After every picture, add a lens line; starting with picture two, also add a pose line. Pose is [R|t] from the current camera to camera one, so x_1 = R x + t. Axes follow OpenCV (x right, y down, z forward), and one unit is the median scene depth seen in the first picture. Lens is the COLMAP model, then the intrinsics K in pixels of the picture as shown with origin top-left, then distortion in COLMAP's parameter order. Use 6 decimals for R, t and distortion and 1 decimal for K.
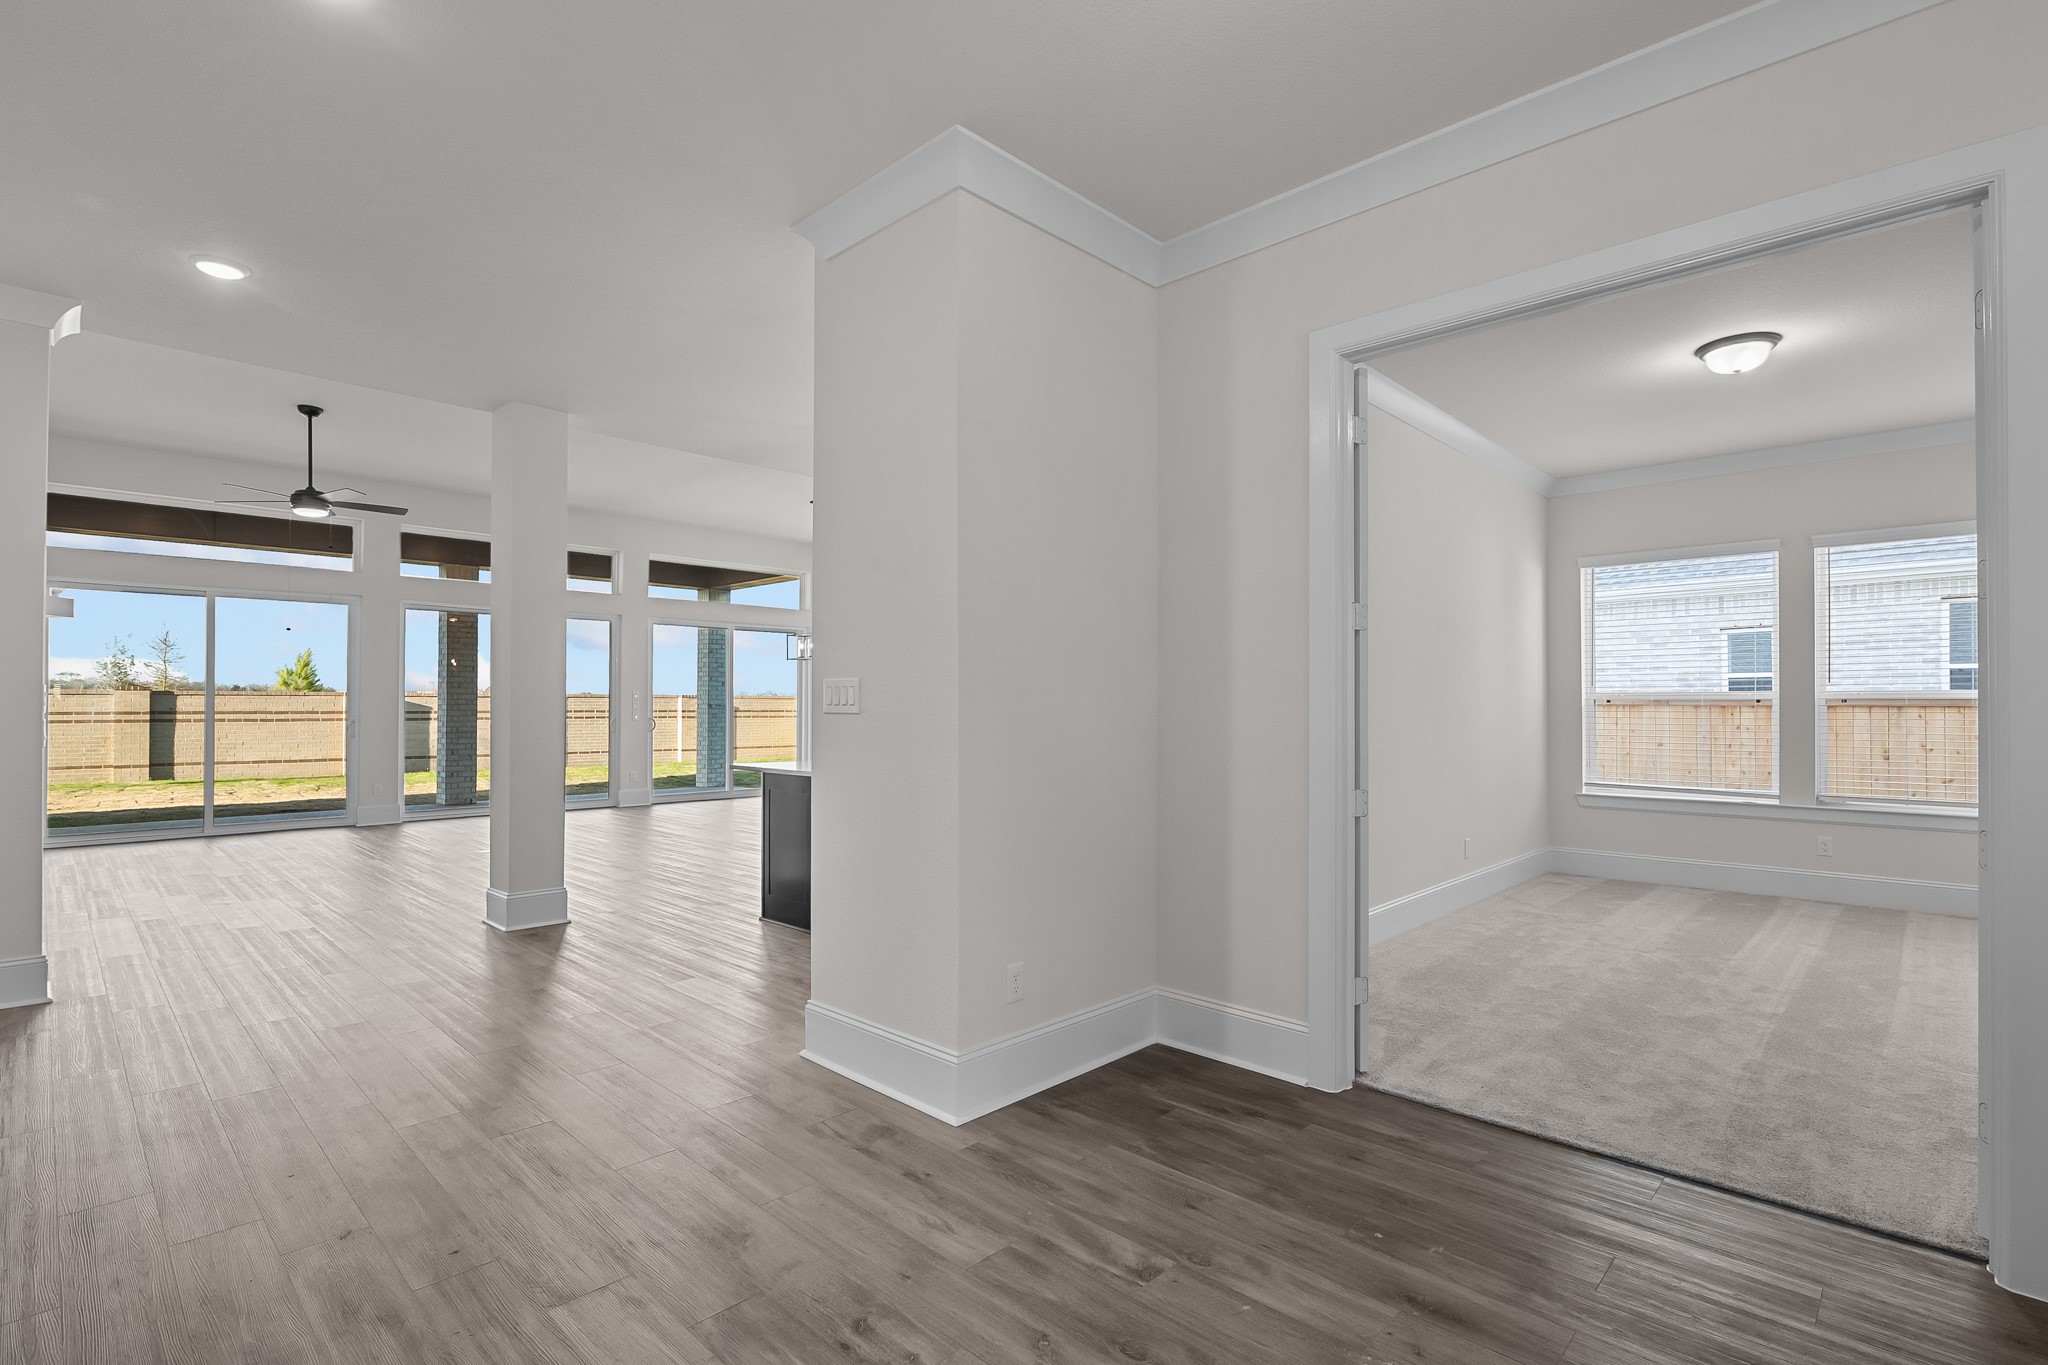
lens RADIAL K [[951.7, 0, 1028.5], [0, 951.7, 701.4], [0, 0, 1]] dist [0.001490, -0.000100]
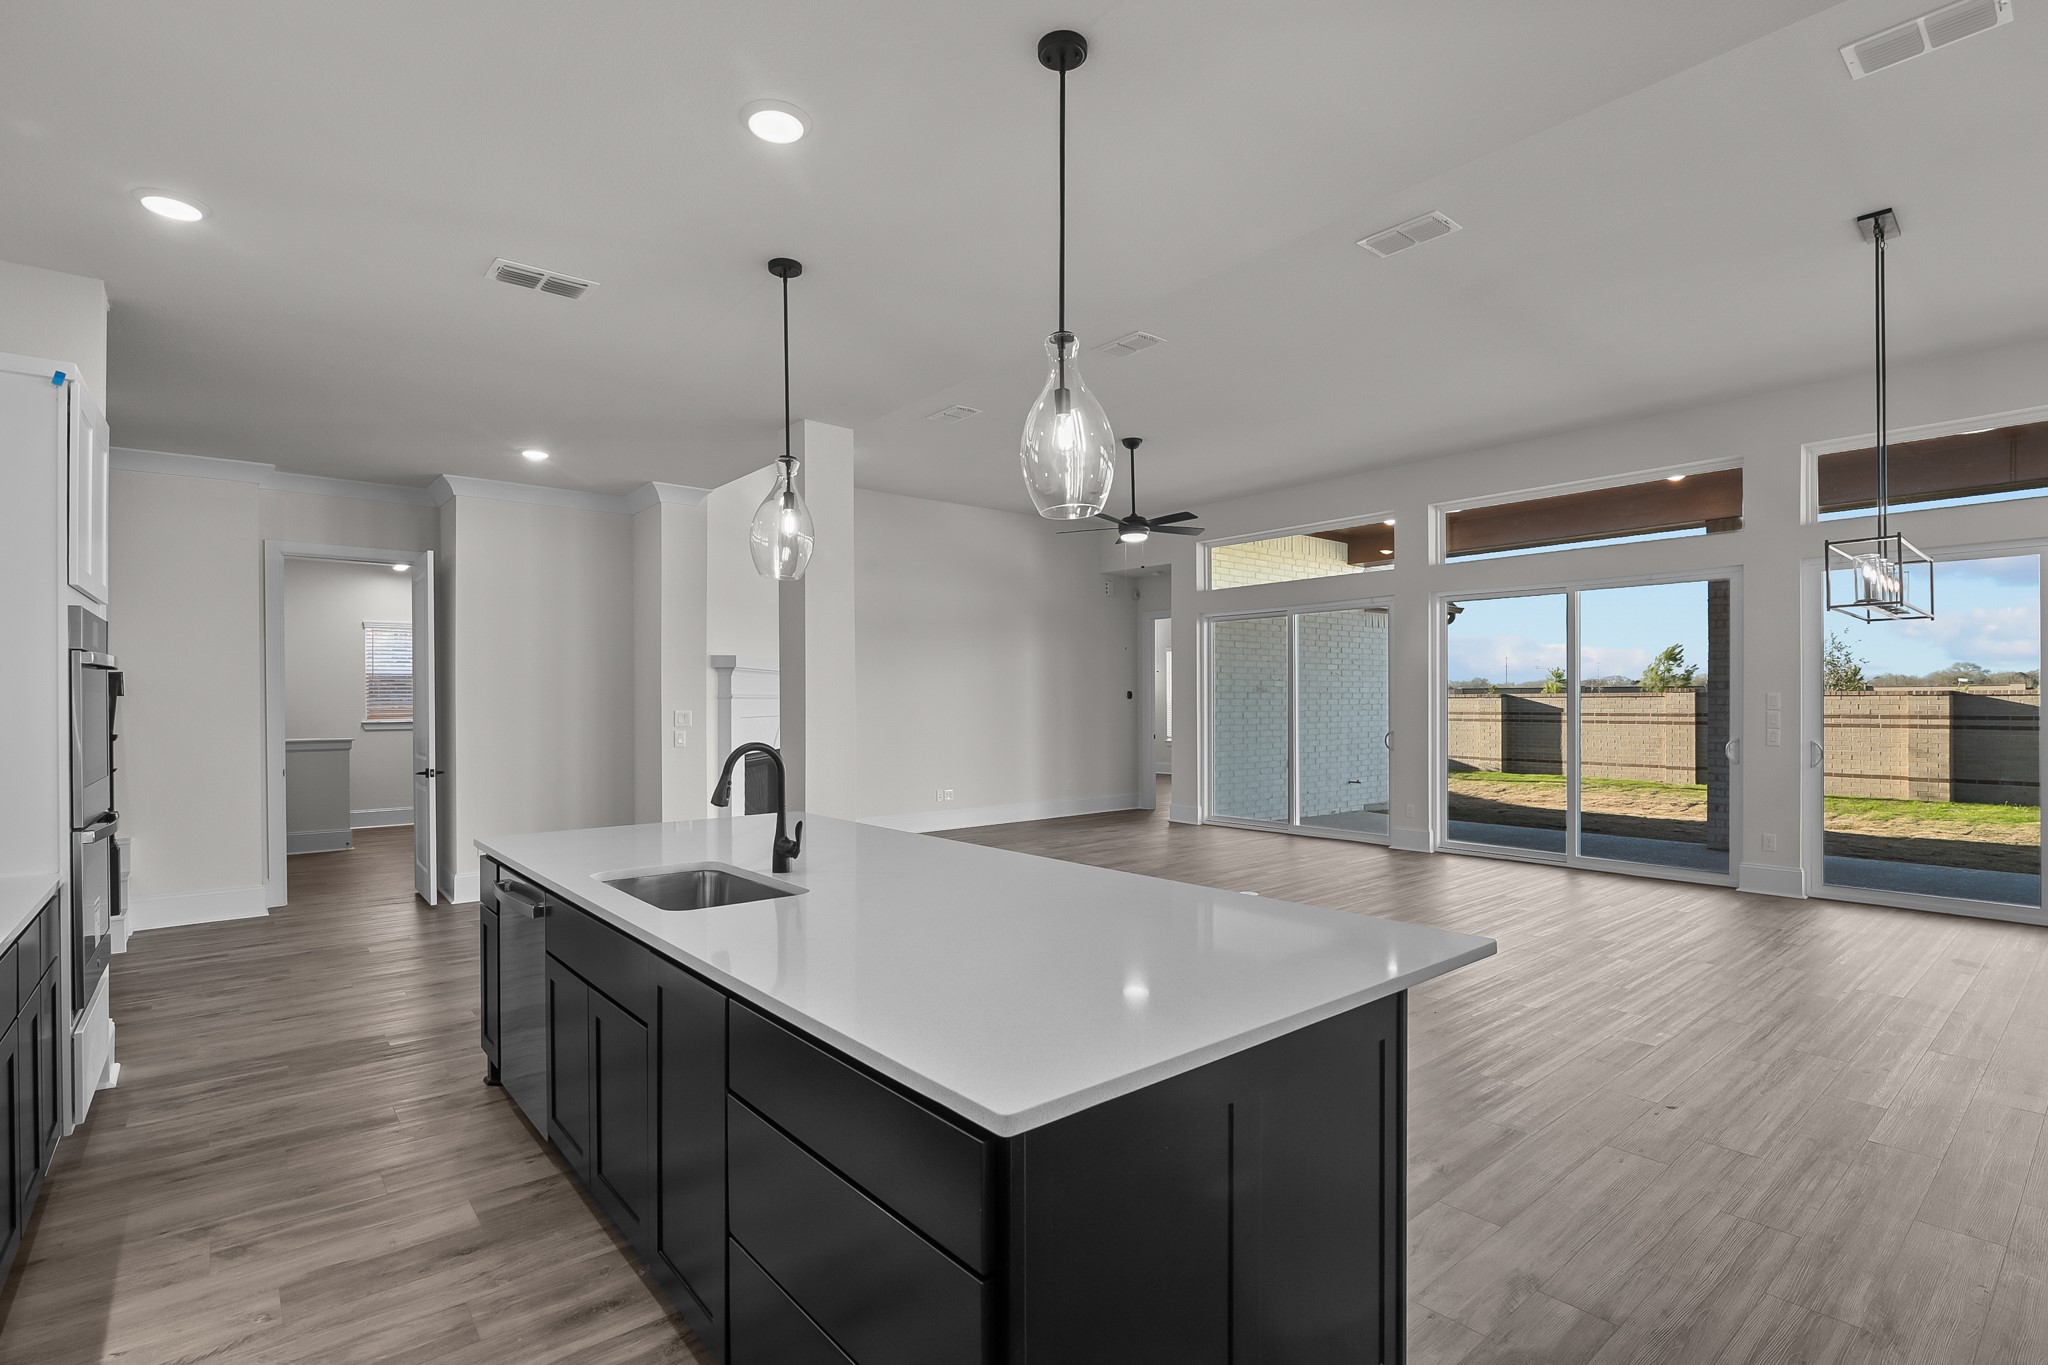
lens RADIAL K [[965.5, 0, 1027.4], [0, 965.5, 707.8], [0, 0, 1]] dist [-0.002650, -0.000076]
pose [[-0.107262, 0.006384, -0.994210, 0.152218], [0.007573, 0.999956, 0.005604, -0.006713], [0.994202, -0.006928, -0.107305, 0.460745]]
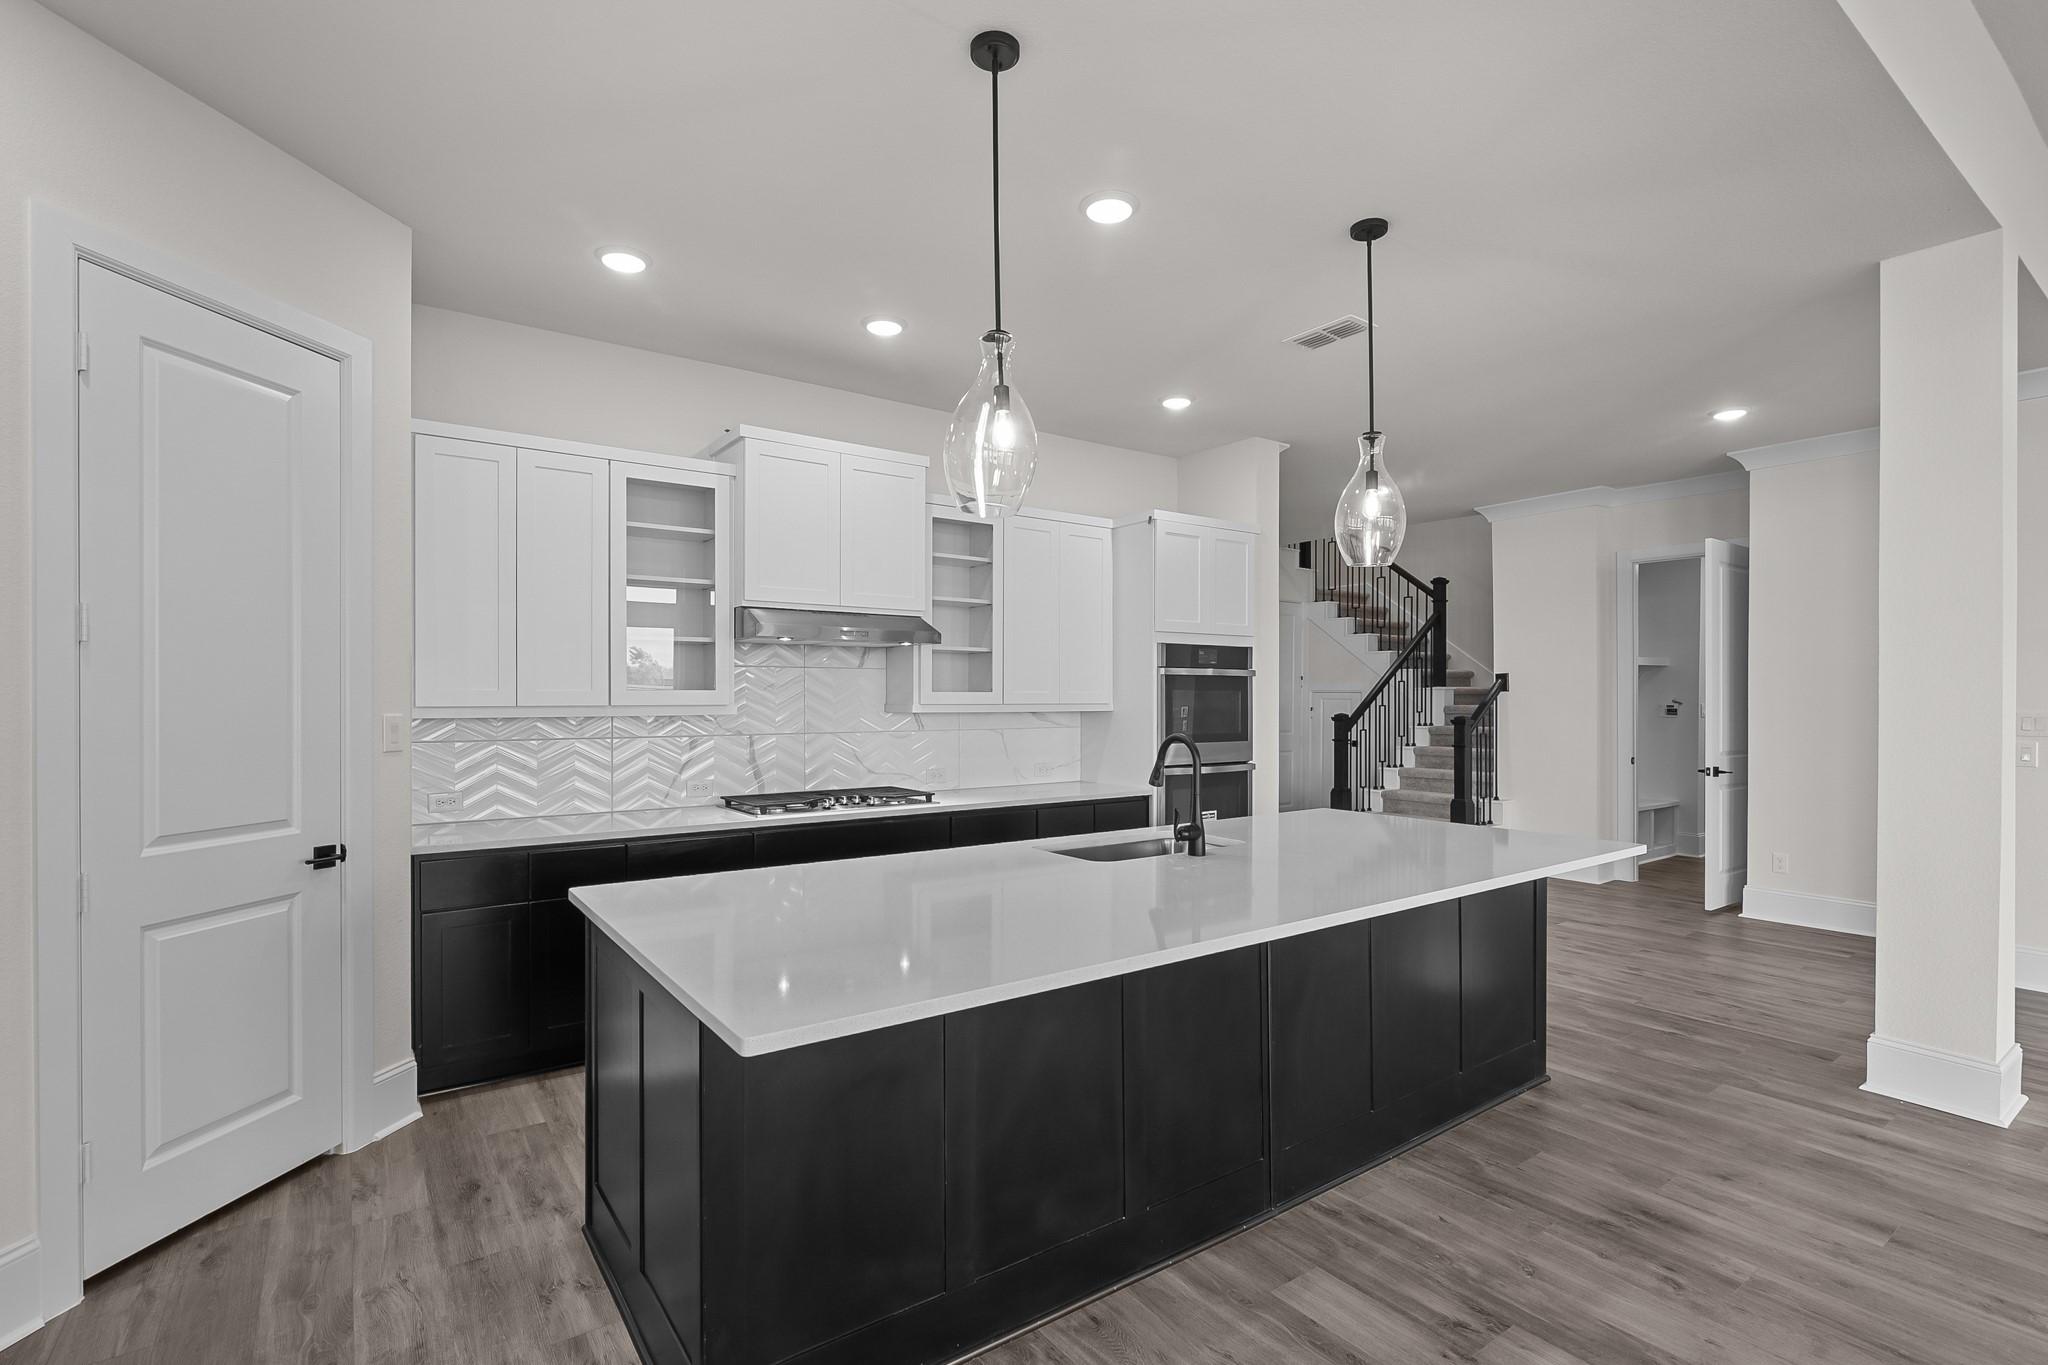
lens RADIAL K [[943.0, 0, 1024.6], [0, 943.0, 704.6], [0, 0, 1]] dist [-0.008729, -0.000400]
pose [[-0.984639, -0.002904, 0.174581, -0.020344], [-0.002409, 0.999992, 0.003046, -0.006105], [-0.174588, 0.002579, -0.984638, 0.589616]]
